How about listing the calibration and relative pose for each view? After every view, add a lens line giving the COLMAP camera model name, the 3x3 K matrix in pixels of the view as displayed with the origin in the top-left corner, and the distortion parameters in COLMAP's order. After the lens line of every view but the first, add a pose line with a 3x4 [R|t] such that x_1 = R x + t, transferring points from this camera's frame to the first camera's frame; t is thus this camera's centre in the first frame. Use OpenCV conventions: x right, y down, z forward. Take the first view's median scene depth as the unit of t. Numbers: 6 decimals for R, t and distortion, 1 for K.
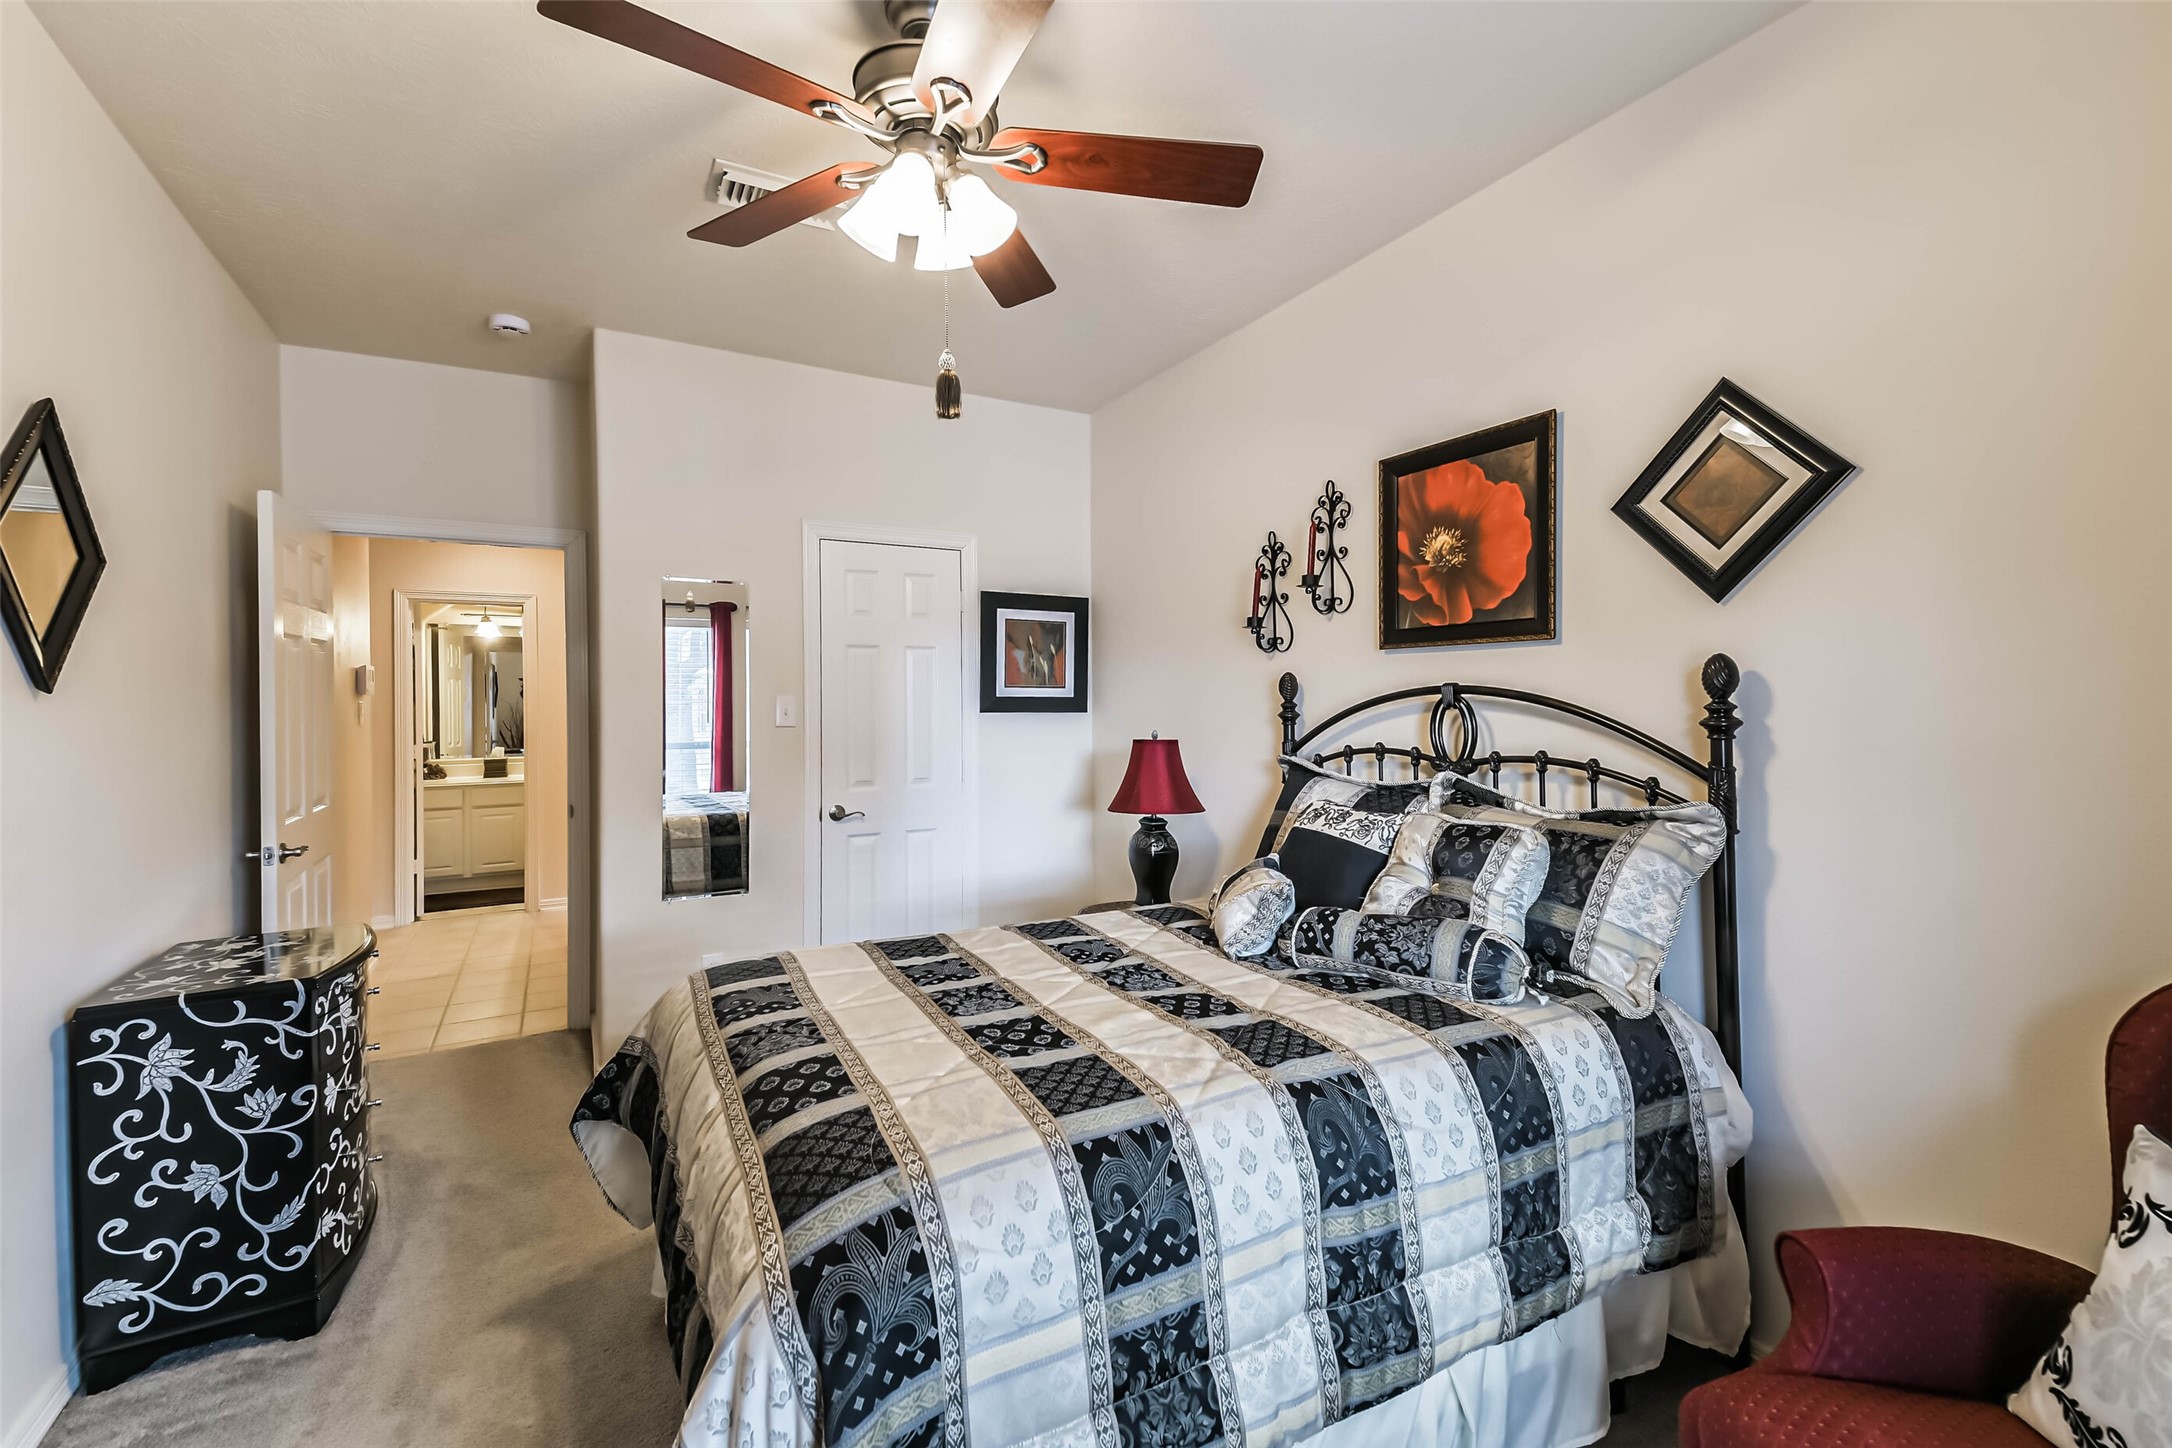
lens RADIAL K [[945.3, 0, 1085.8], [0, 945.3, 715.6], [0, 0, 1]] dist [0.083840, -0.039549]
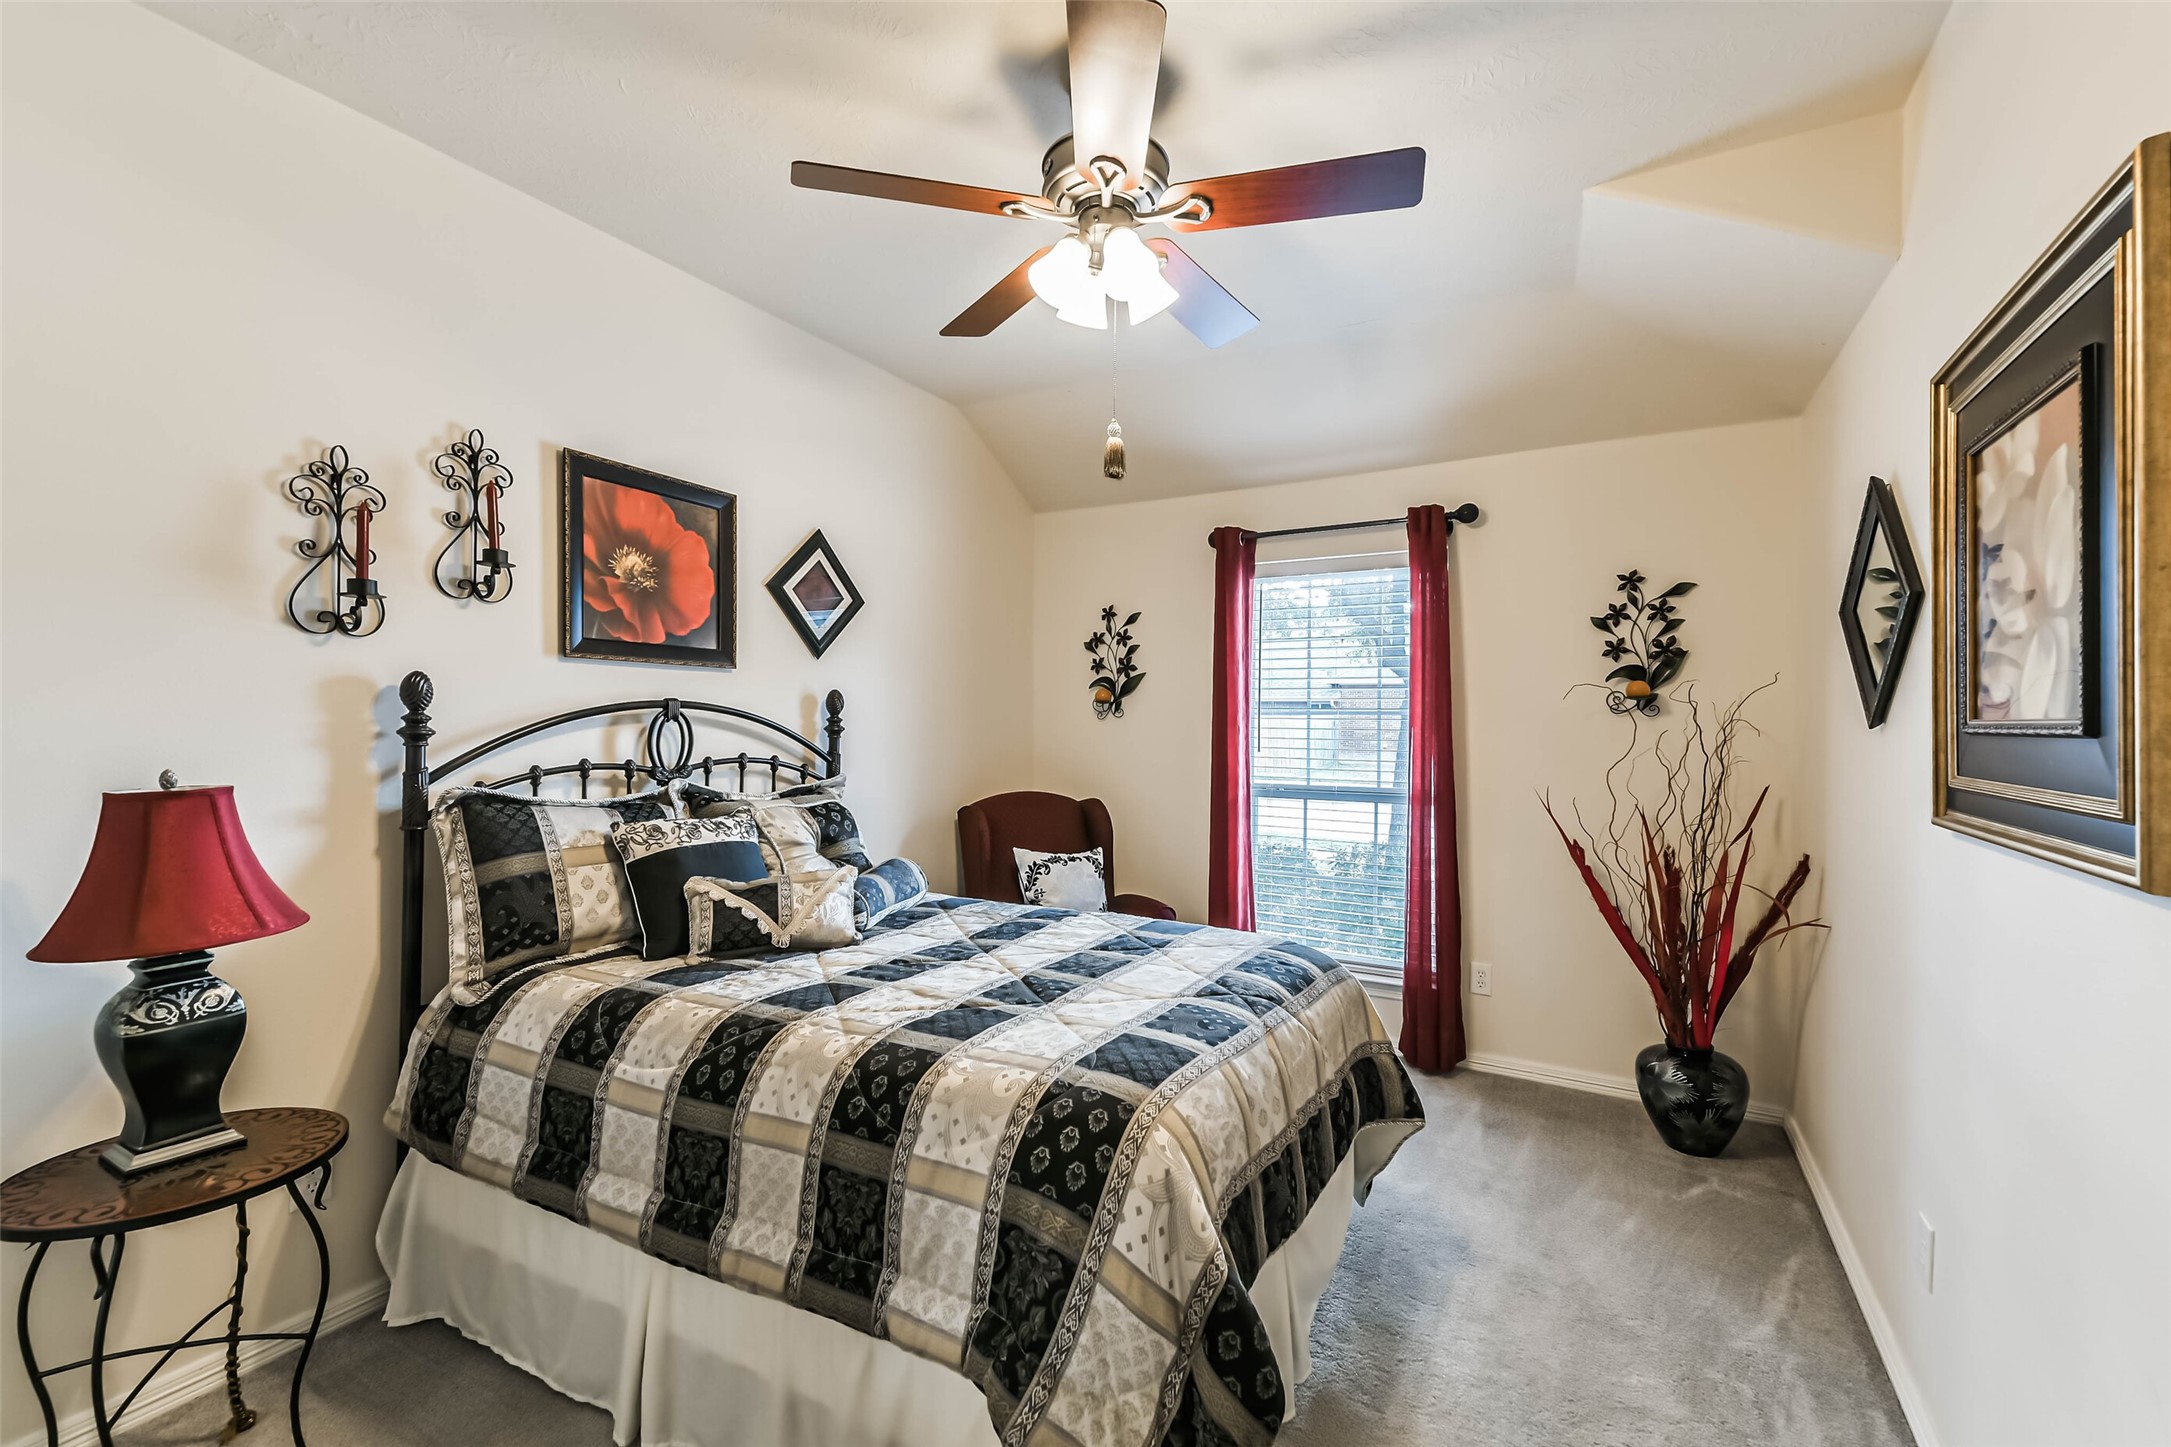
lens RADIAL K [[944.9, 0, 1085.3], [0, 944.9, 715.1], [0, 0, 1]] dist [0.083840, -0.039549]
pose [[-0.547305, -0.005169, 0.836917, -0.804655], [0.001258, 0.999975, 0.006999, -0.021924], [-0.836932, 0.004884, -0.547285, 1.205716]]
